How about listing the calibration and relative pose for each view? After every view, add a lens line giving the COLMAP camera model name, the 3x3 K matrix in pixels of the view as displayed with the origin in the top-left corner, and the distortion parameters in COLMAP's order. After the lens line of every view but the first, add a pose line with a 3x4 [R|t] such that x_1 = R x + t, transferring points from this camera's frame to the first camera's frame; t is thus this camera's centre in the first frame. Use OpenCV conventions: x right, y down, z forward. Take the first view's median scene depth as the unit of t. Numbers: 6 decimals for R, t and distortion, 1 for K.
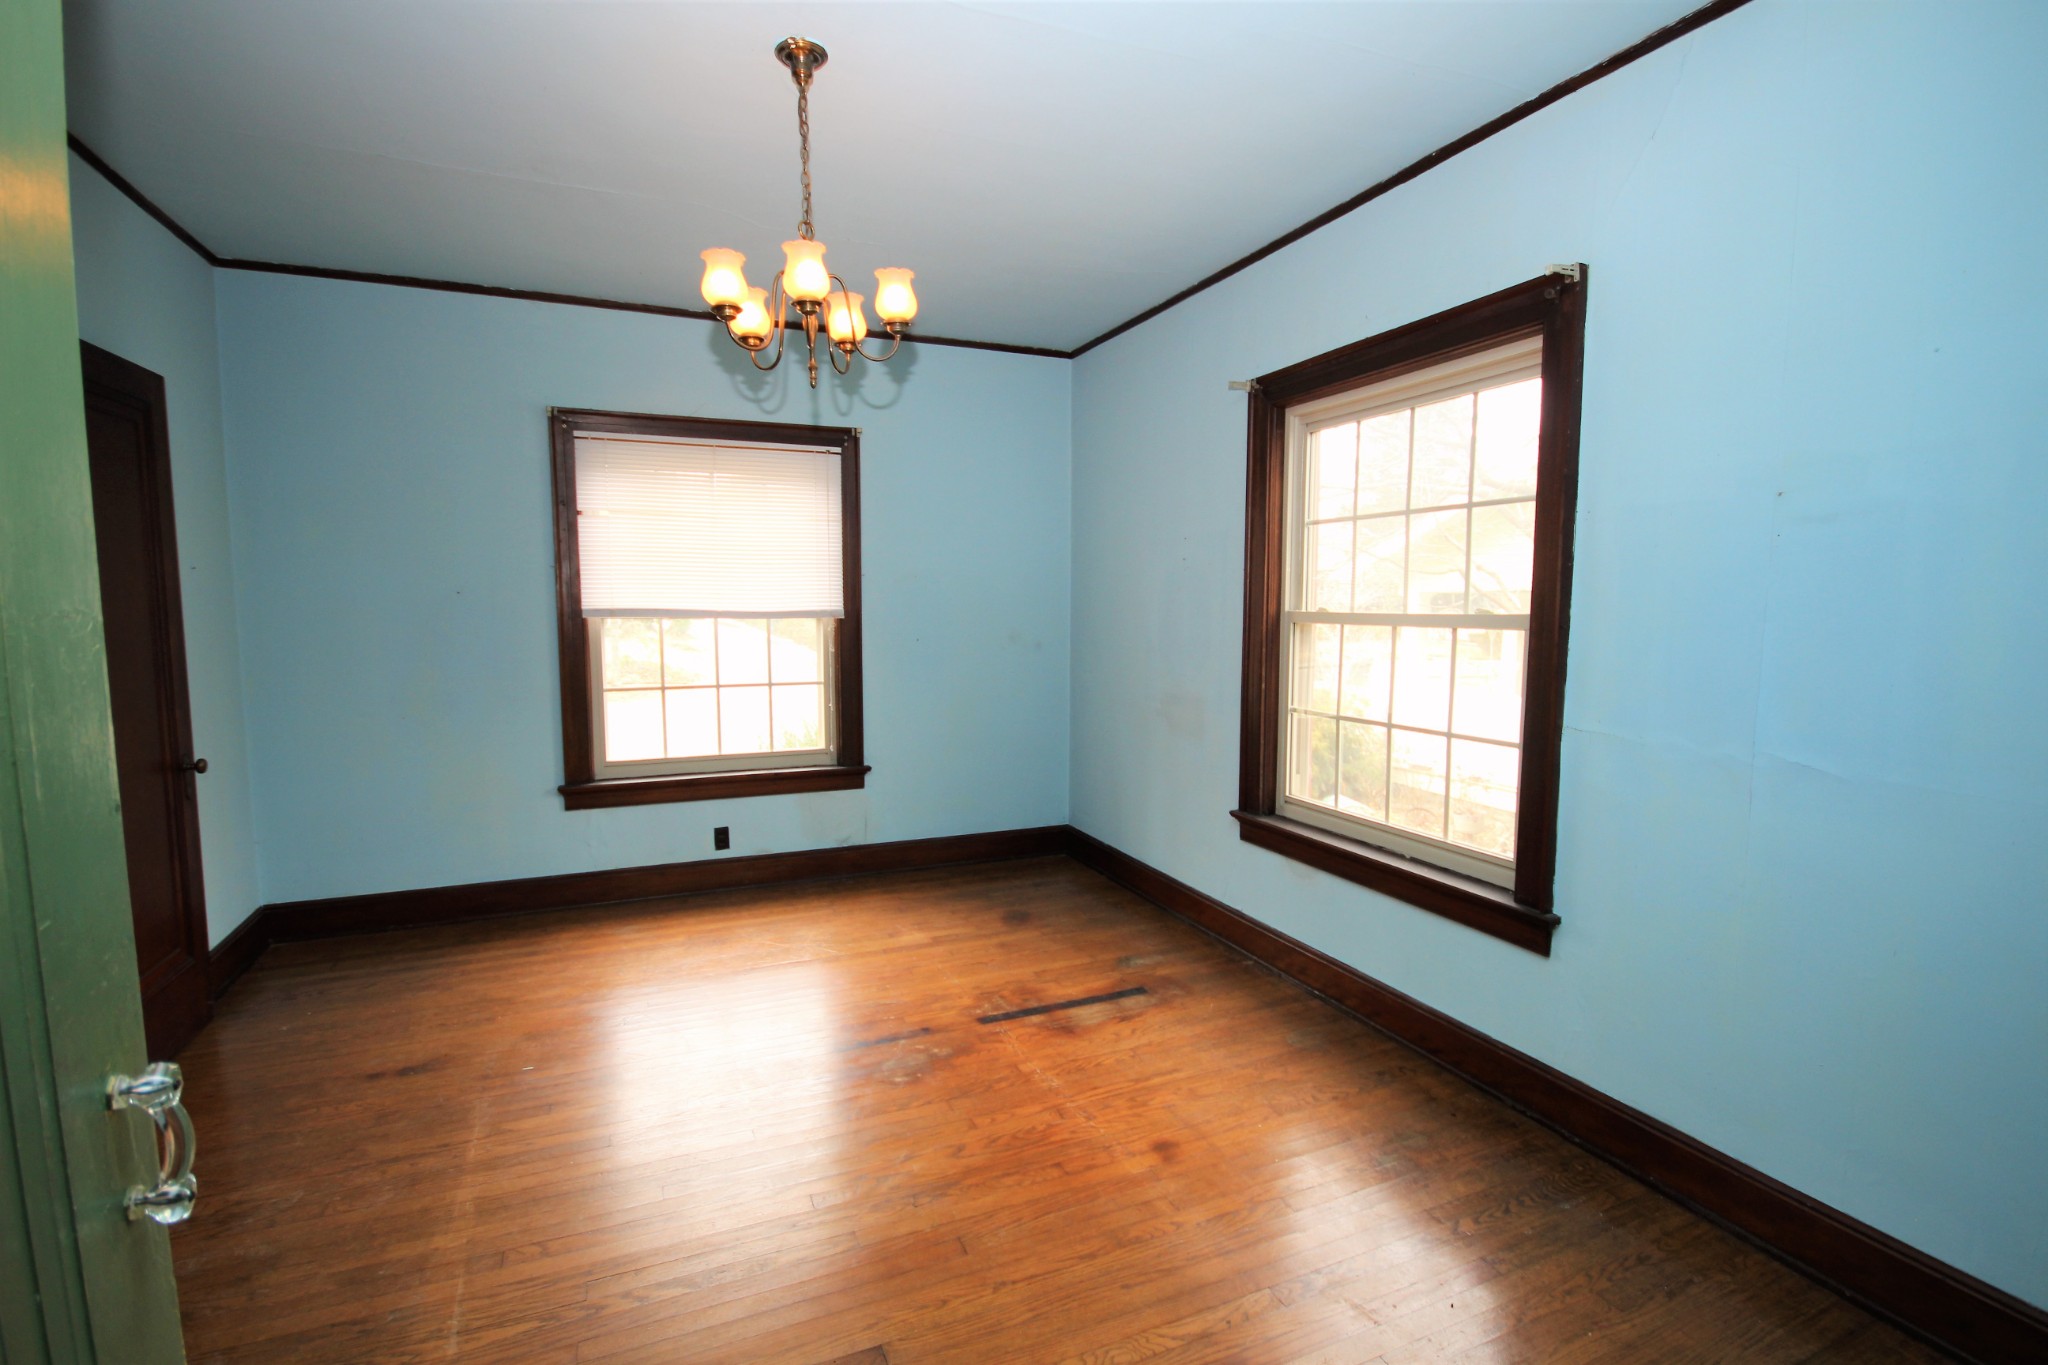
lens RADIAL K [[940.7, 0, 1025.4], [0, 940.7, 698.3], [0, 0, 1]] dist [-0.005218, 0.000854]
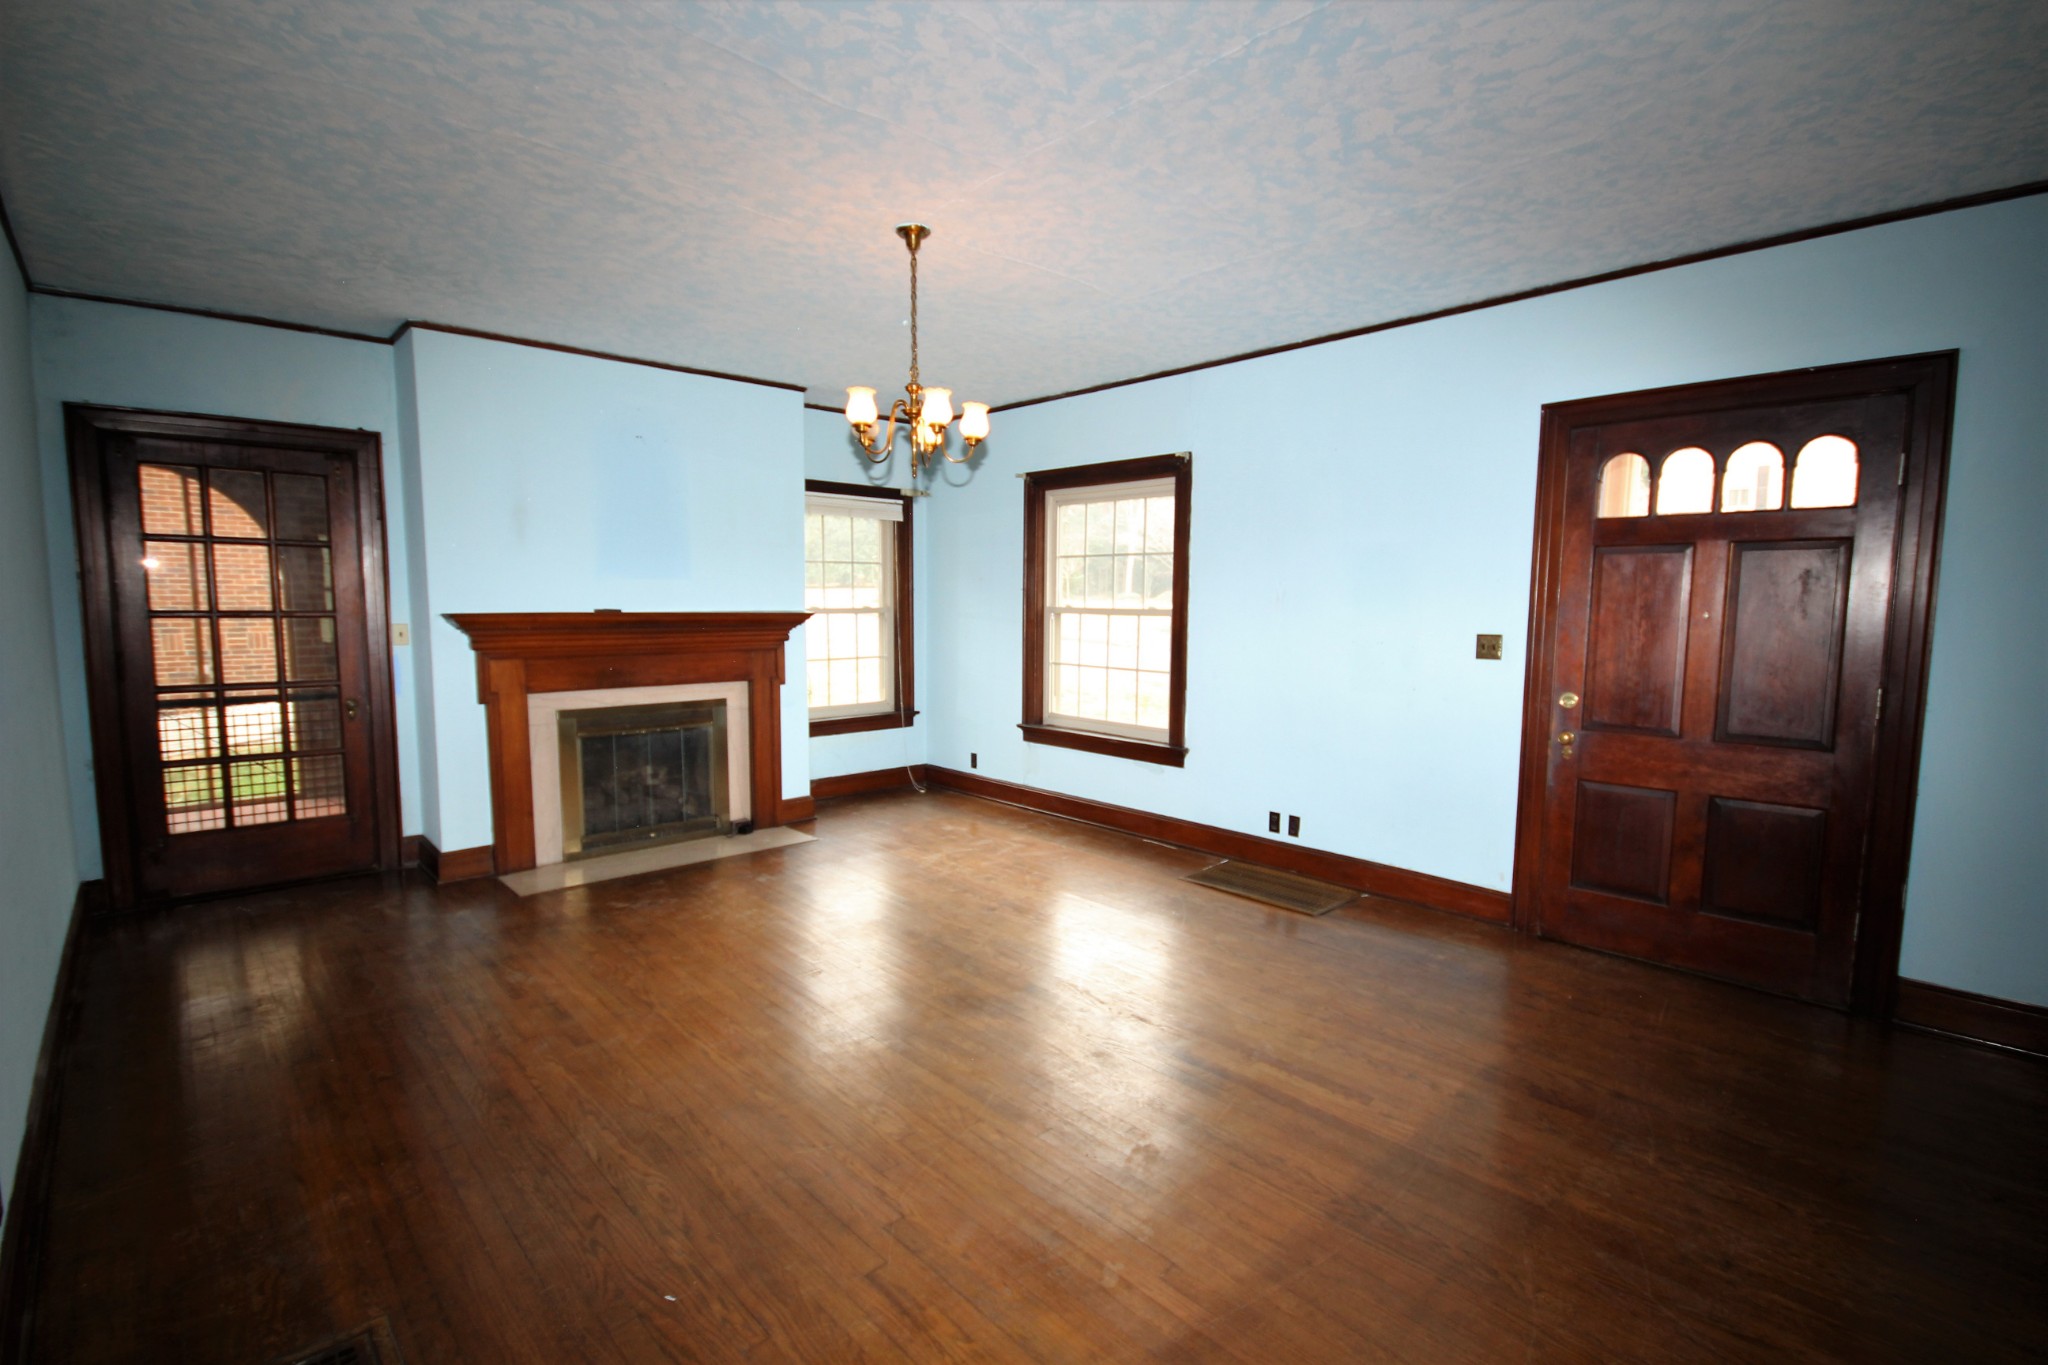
lens RADIAL K [[940.7, 0, 1033.0], [0, 940.7, 689.4], [0, 0, 1]] dist [-0.005218, 0.000854]
pose [[0.942203, -0.020050, 0.334442, -0.362387], [0.022162, 0.999751, -0.002499, 0.069990], [-0.334309, 0.009767, 0.942413, -0.685420]]
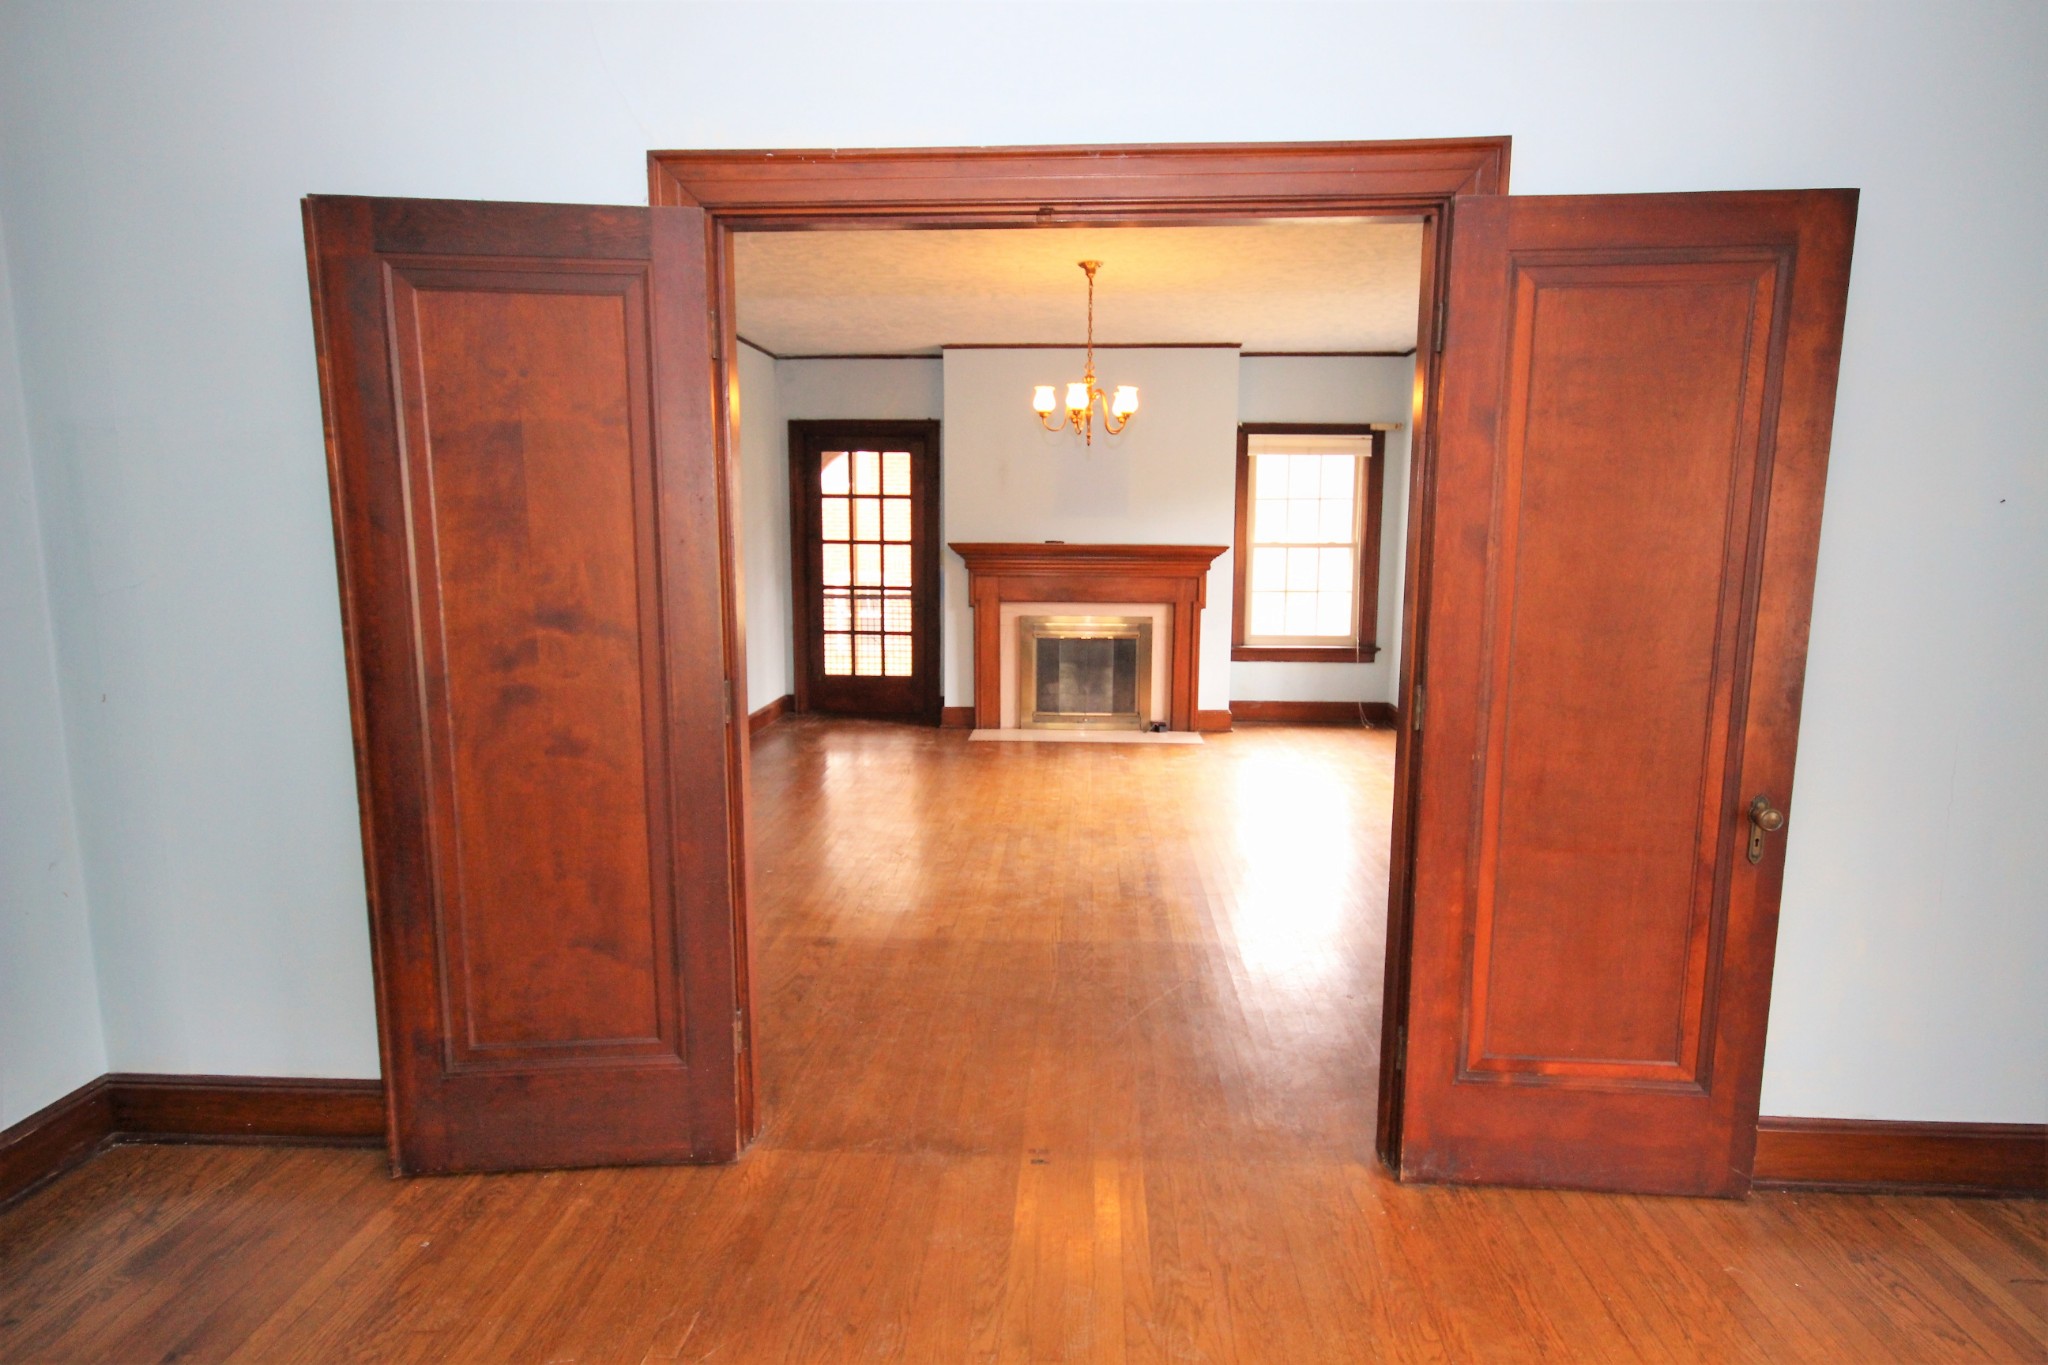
lens RADIAL K [[1143.1, 0, 1028.2], [0, 1143.1, 688.9], [0, 0, 1]] dist [0.000464, -0.000168]
pose [[0.897458, 0.072823, -0.435048, 0.522414], [-0.056215, 0.997118, 0.050943, 0.112339], [0.437504, -0.021263, 0.898965, -1.235924]]
